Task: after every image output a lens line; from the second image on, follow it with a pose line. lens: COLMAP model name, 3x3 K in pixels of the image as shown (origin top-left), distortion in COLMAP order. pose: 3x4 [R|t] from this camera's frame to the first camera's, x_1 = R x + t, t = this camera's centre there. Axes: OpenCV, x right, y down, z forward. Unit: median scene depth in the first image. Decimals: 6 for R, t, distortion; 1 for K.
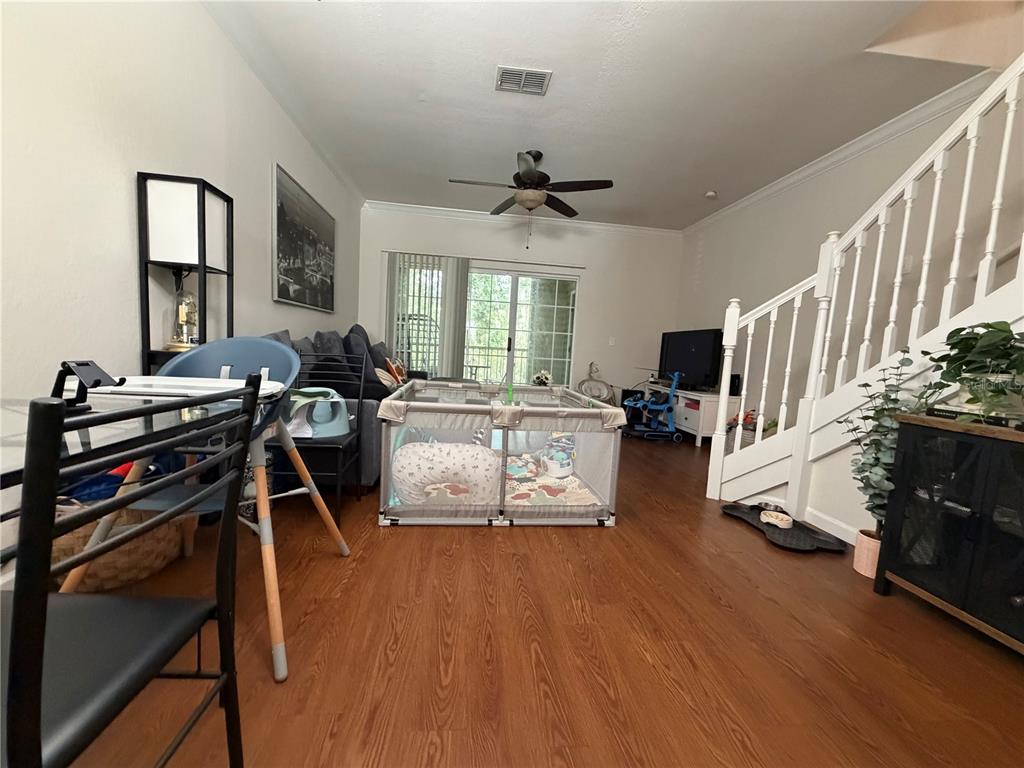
lens RADIAL K [[407.6, 0, 512.5], [0, 407.6, 384.6], [0, 0, 1]] dist [-0.000551, 0.000150]
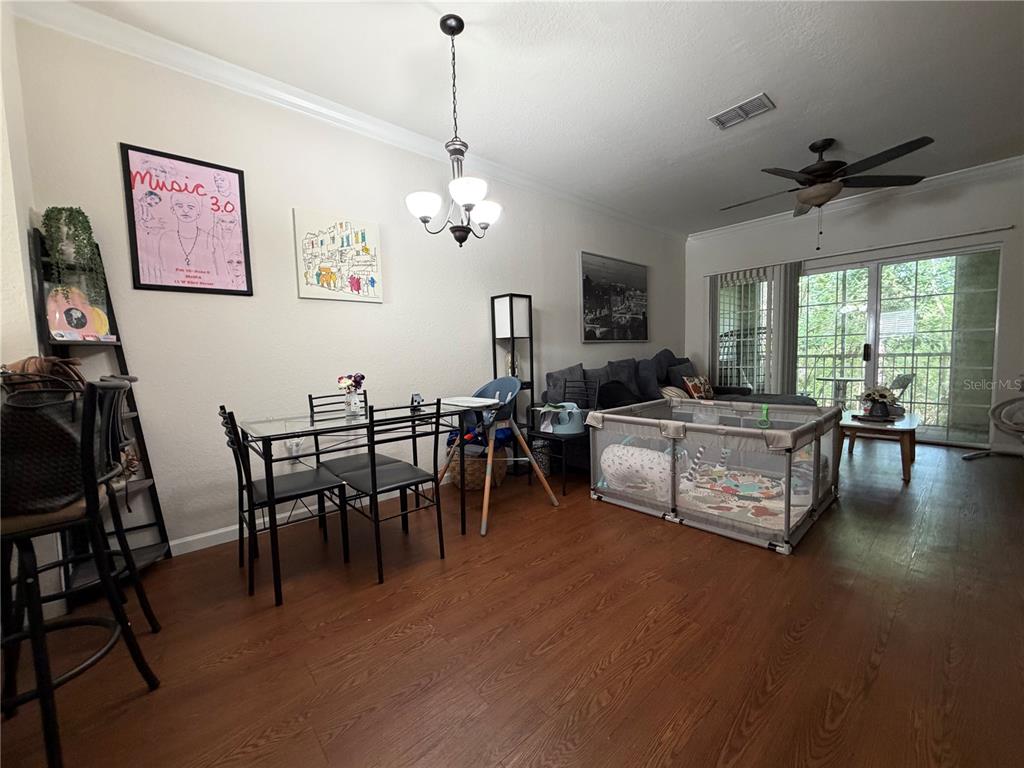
lens RADIAL K [[407.6, 0, 513.5], [0, 407.6, 385.3], [0, 0, 1]] dist [-0.000551, 0.000150]
pose [[0.587340, -0.013859, -0.809221, 0.645690], [-0.012247, 0.999587, -0.026008, -0.015507], [0.809247, 0.025186, 0.586928, -0.086443]]
